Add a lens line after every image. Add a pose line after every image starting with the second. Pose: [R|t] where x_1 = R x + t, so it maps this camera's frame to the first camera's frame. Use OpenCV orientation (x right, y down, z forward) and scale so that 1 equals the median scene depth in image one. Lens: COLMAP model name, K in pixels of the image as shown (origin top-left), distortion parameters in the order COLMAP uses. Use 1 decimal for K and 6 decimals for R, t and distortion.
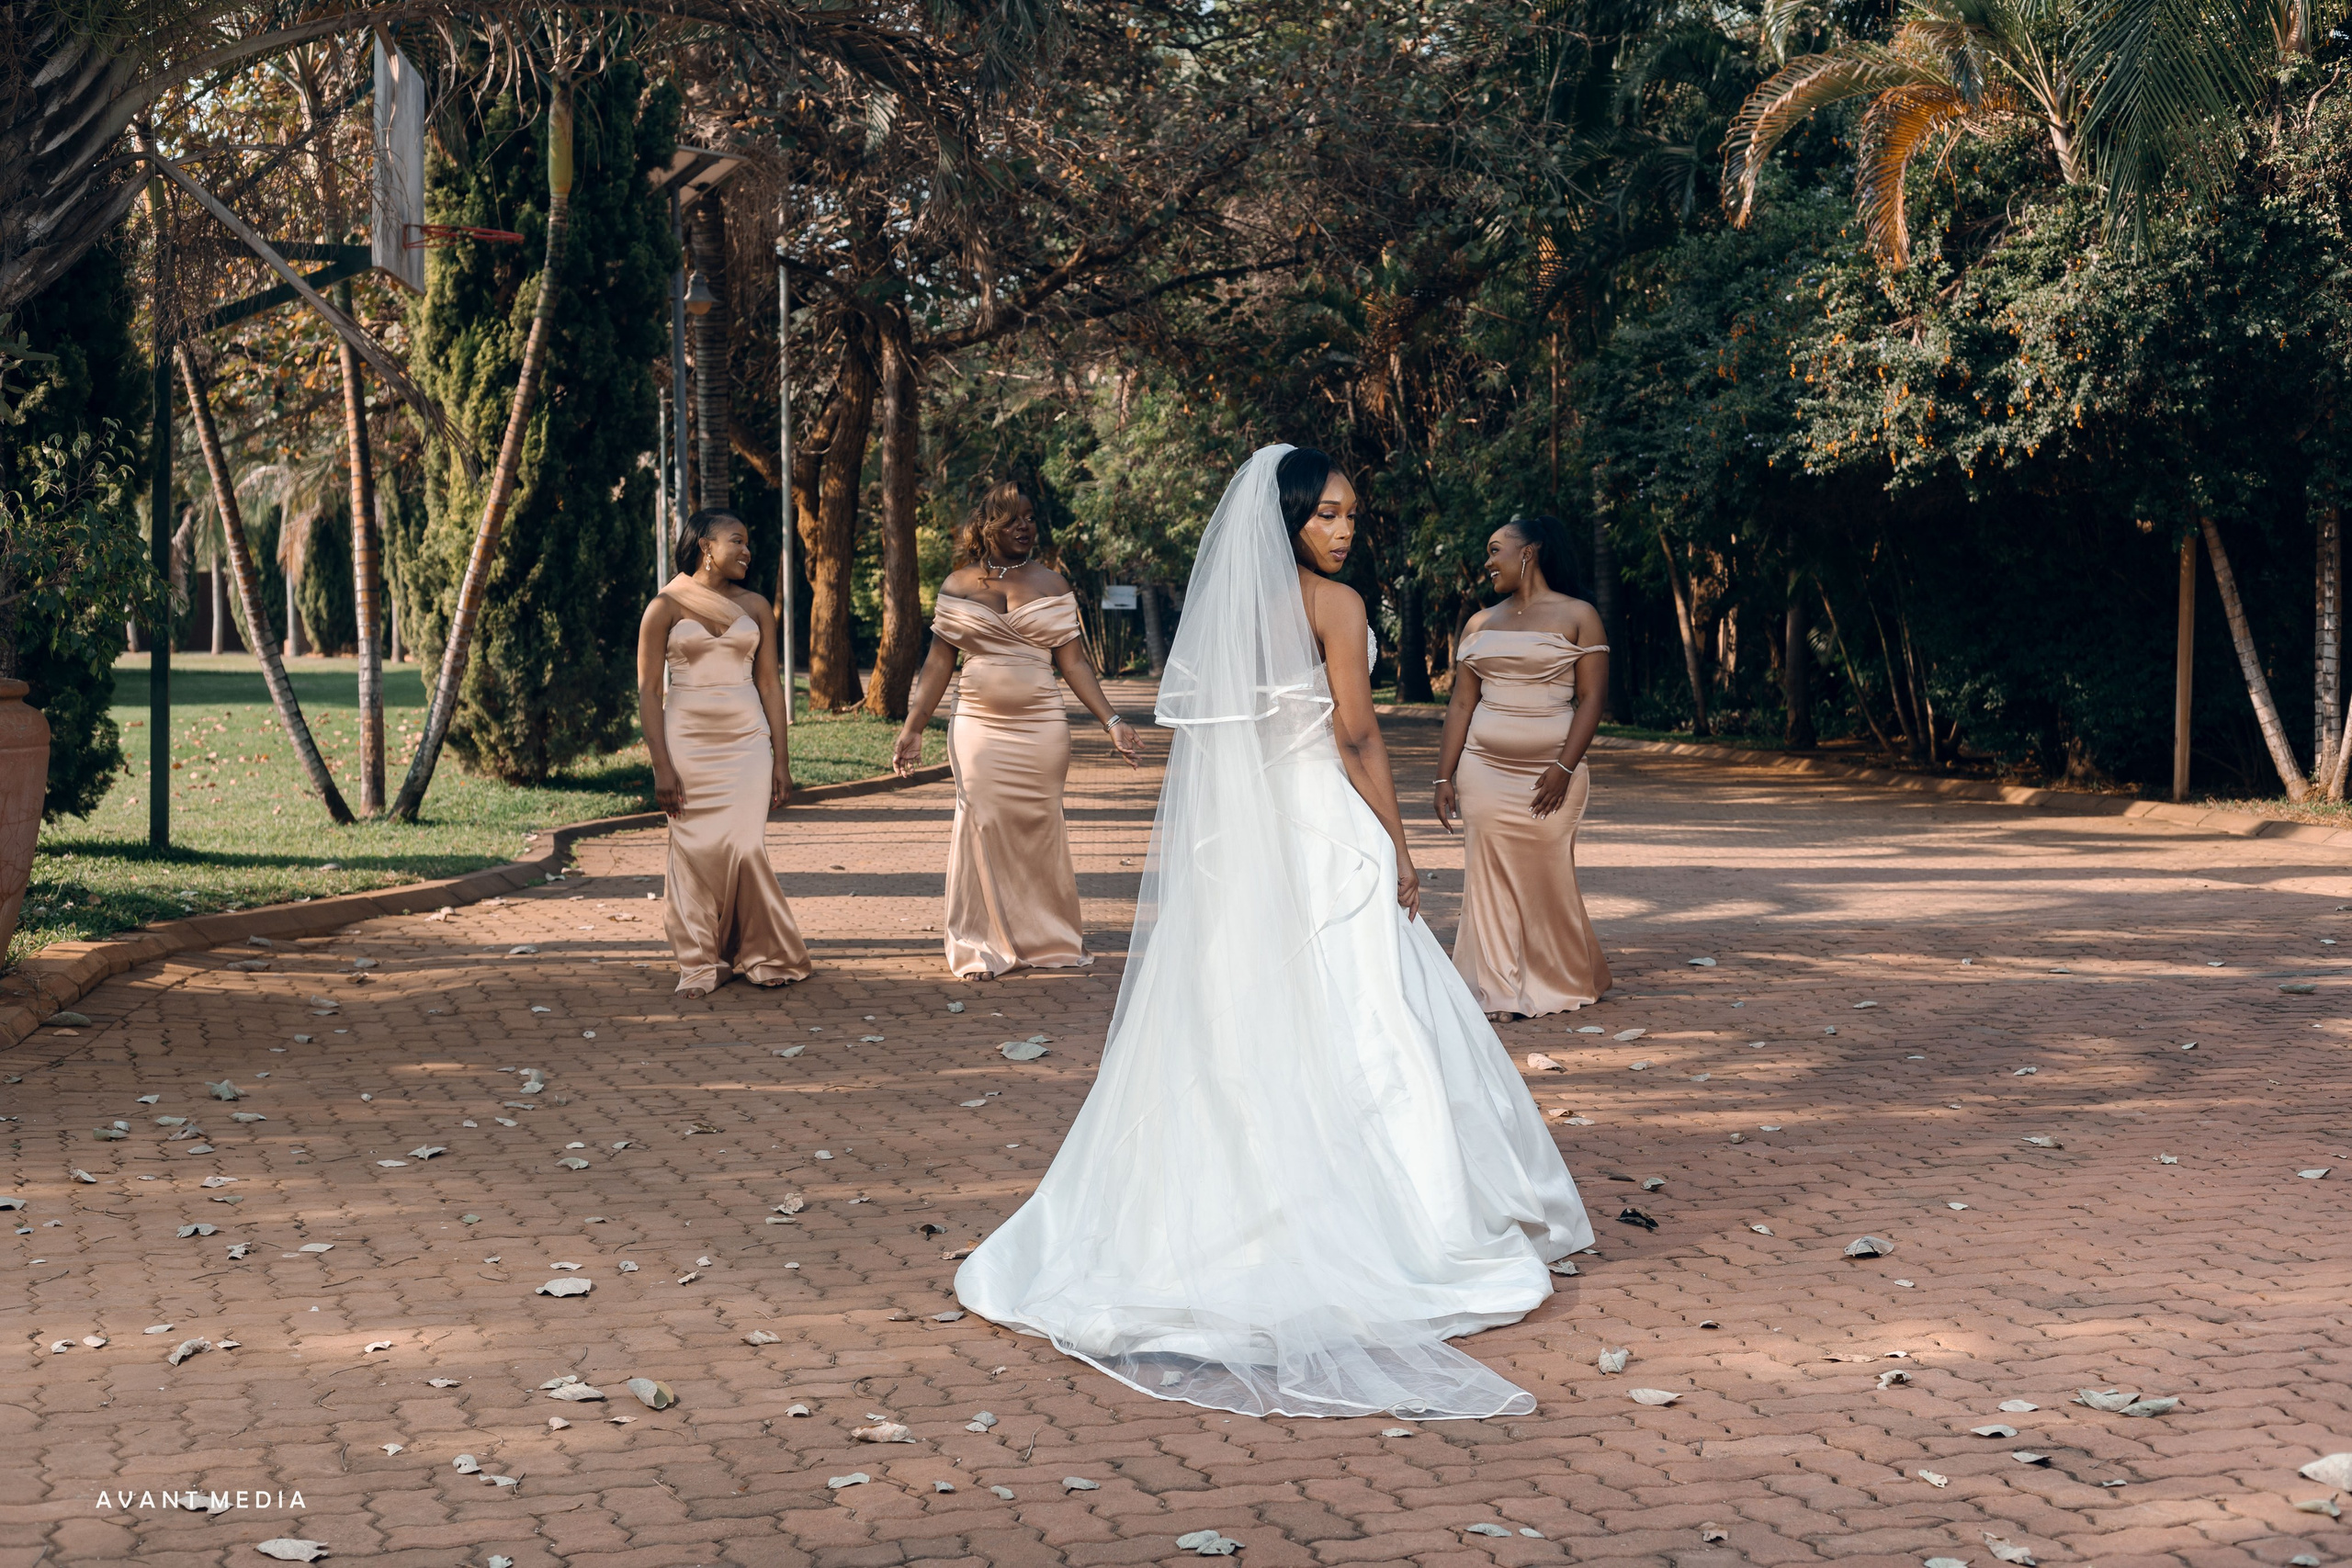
lens RADIAL K [[3406.1, 0, 1176.0], [0, 3406.1, 784.0], [0, 0, 1]] dist [0.022911, -0.000415]
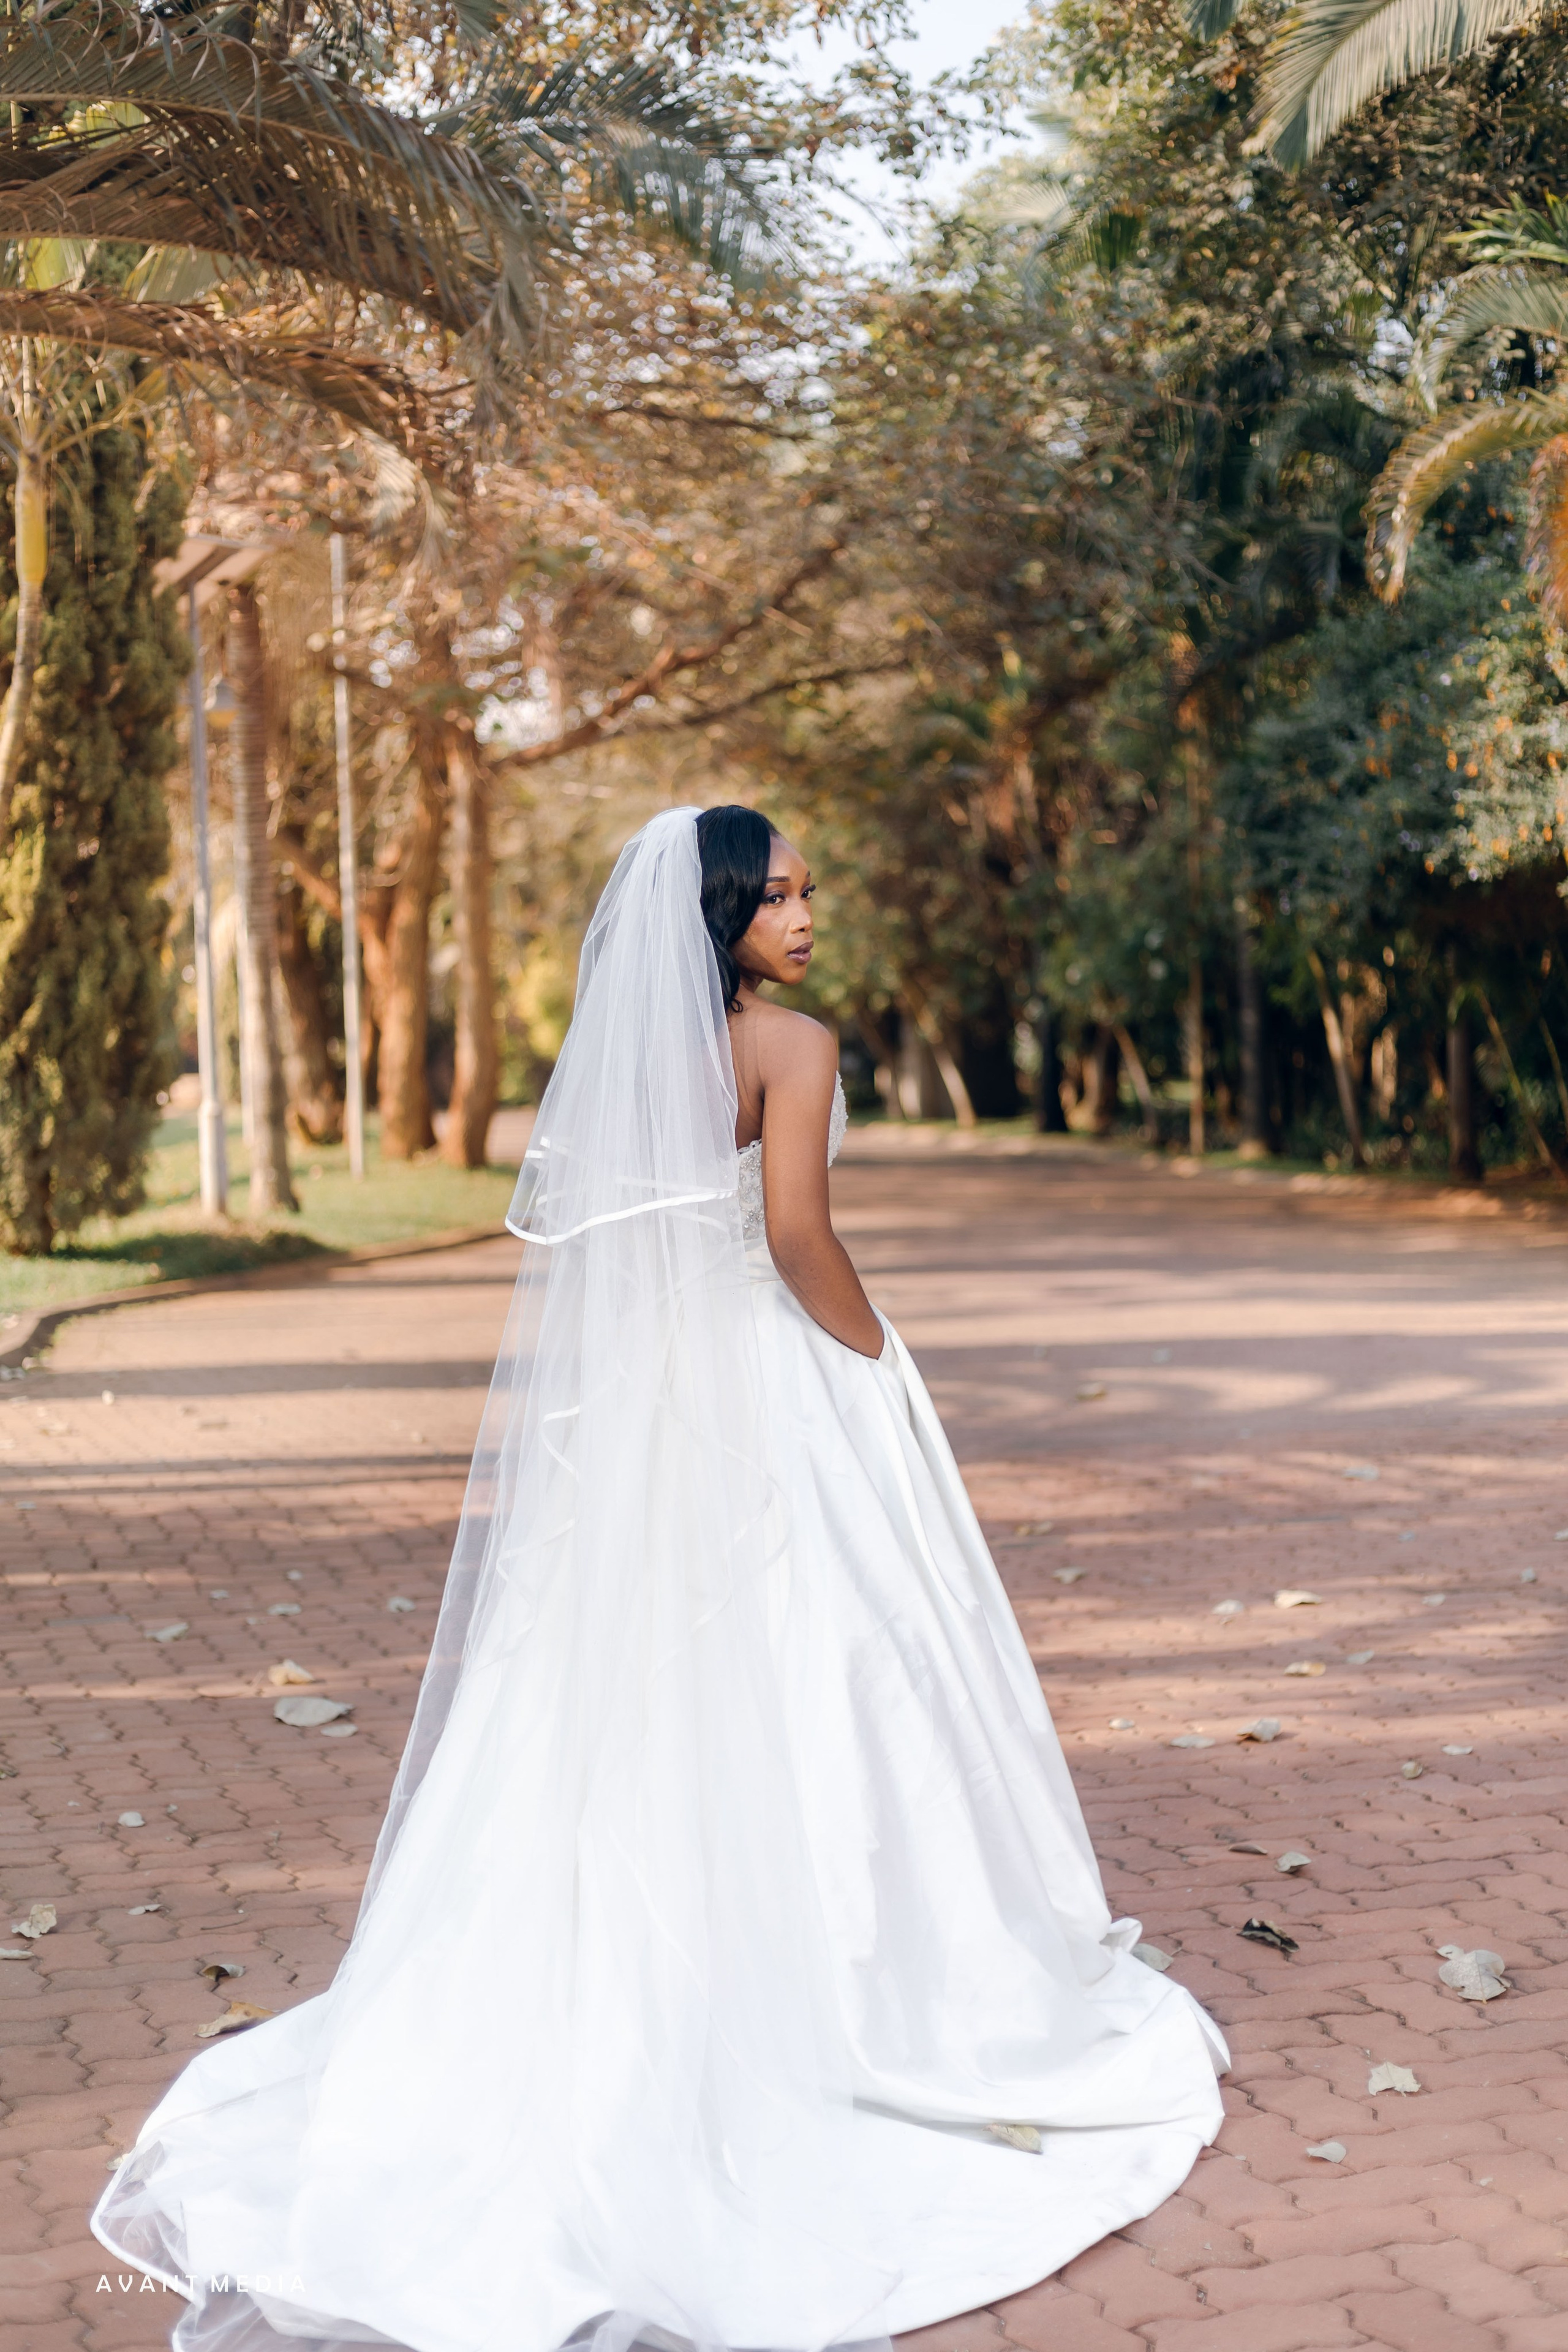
lens RADIAL K [[3406.4, 0, 784.0], [0, 3406.4, 1176.0], [0, 0, 1]] dist [0.022911, -0.000415]
pose [[0.999705, -0.019063, -0.015040, 0.018291], [0.018880, 0.999747, -0.012194, -0.005858], [0.015269, 0.011906, 0.999813, 0.111407]]
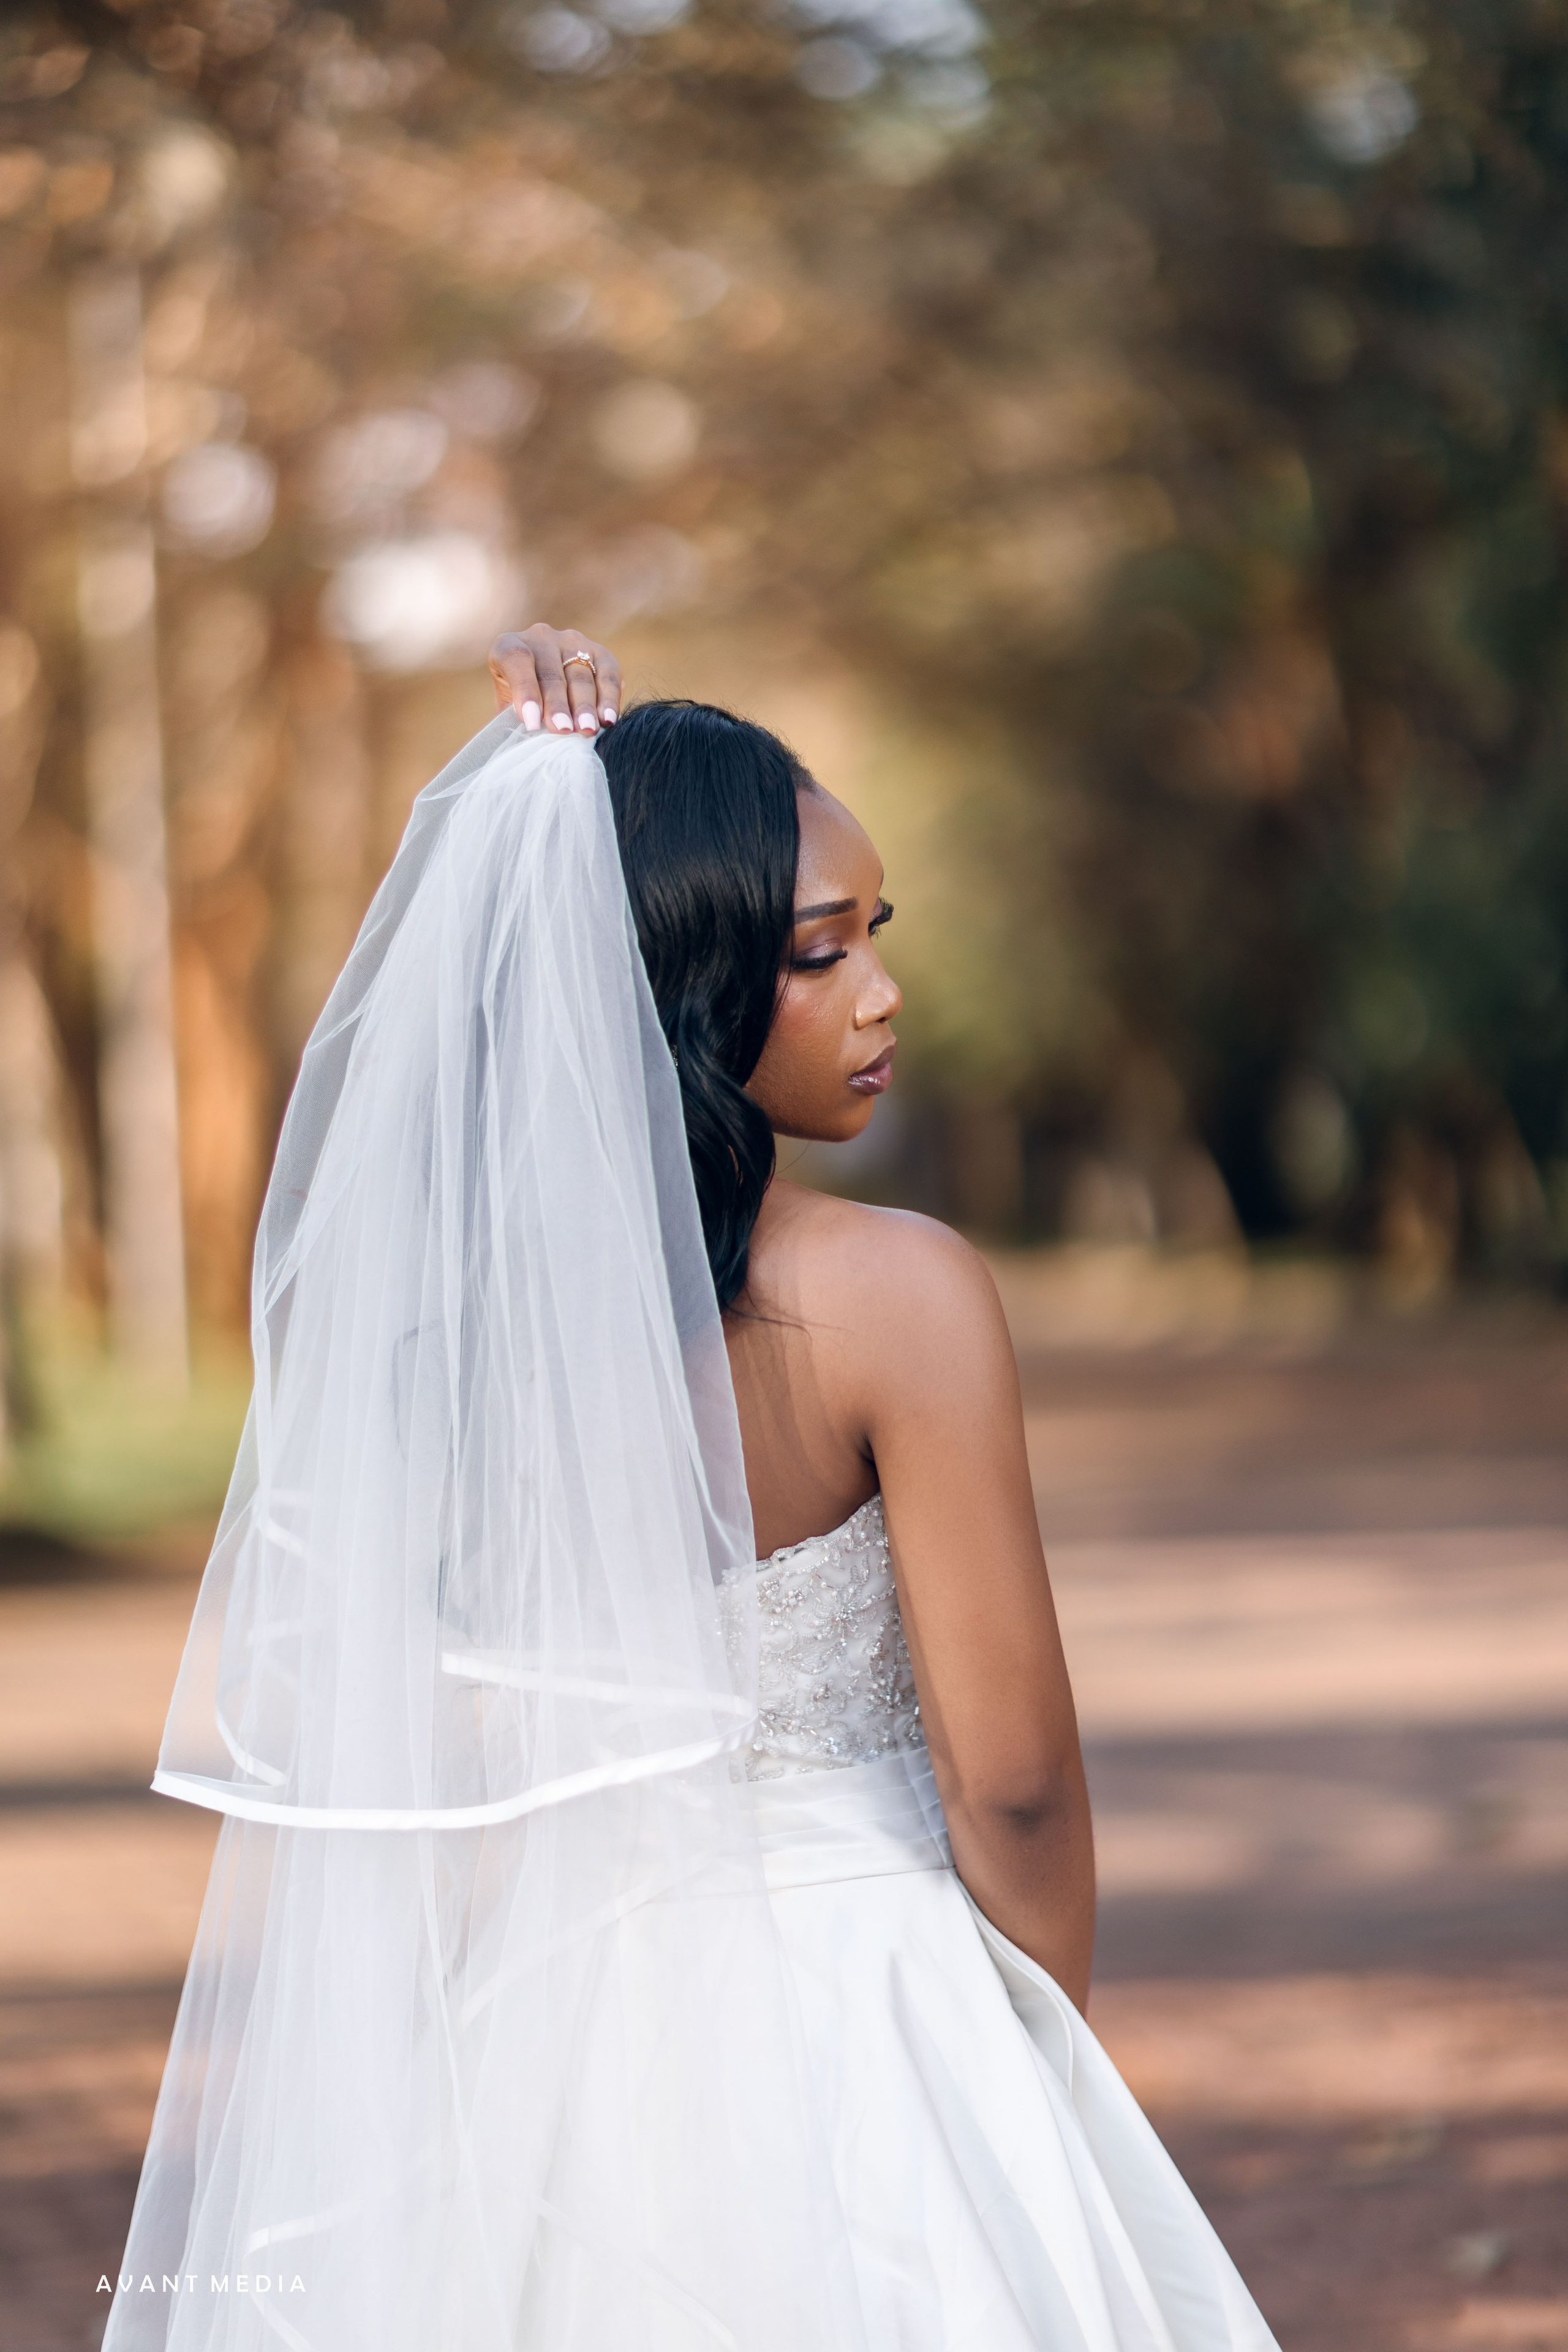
lens RADIAL K [[5650.4, 0, 784.0], [0, 5650.4, 1176.0], [0, 0, 1]] dist [0.014960, -0.008552]
pose [[0.998818, -0.032862, -0.035828, 0.018133], [0.031256, 0.998521, -0.044483, -0.011204], [0.037236, 0.043310, 0.998367, 0.160413]]
